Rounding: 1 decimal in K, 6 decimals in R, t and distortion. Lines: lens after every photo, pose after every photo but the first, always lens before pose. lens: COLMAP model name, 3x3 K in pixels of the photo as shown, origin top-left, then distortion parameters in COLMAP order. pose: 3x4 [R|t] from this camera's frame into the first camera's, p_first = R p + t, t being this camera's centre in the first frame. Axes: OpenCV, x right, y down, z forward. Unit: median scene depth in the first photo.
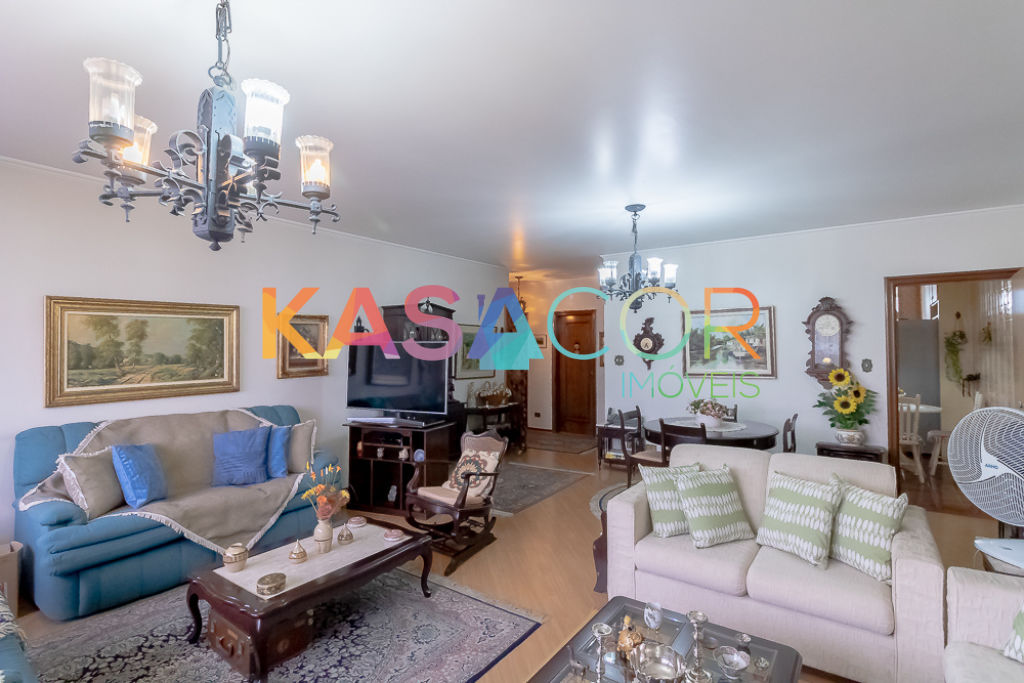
lens RADIAL K [[497.0, 0, 511.0], [0, 497.0, 342.0], [0, 0, 1]] dist [0.002927, -0.002550]
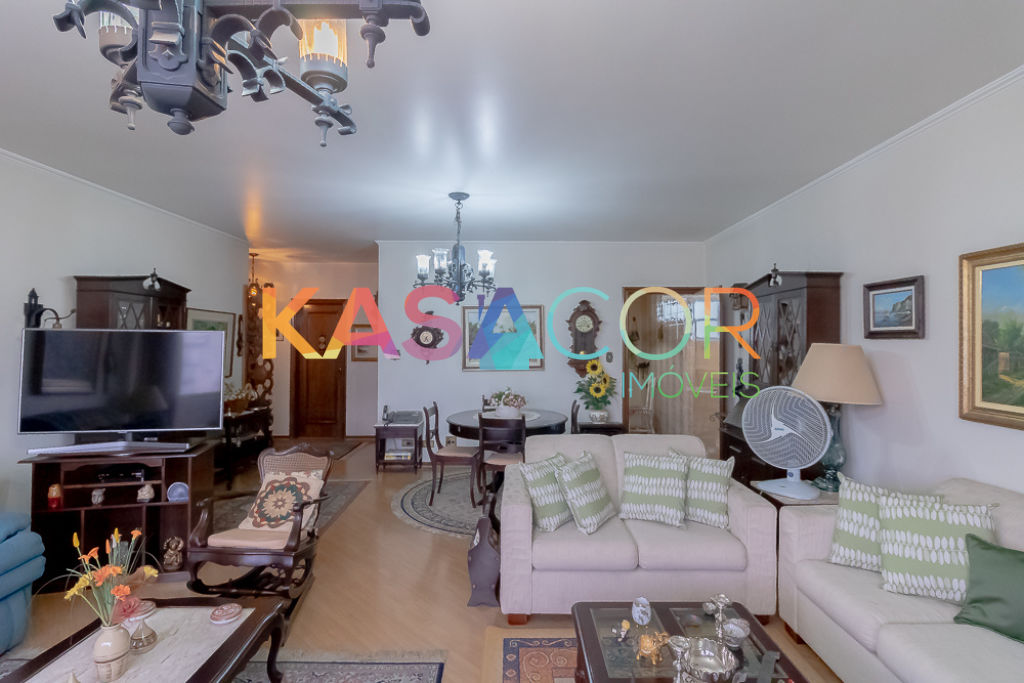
lens RADIAL K [[497.0, 0, 513.2], [0, 497.0, 340.4], [0, 0, 1]] dist [0.002927, -0.002550]
pose [[0.811961, 0.009073, 0.583641, -0.214011], [-0.014553, 0.999883, 0.004702, 0.003161], [-0.583530, -0.012311, 0.811998, 0.148190]]
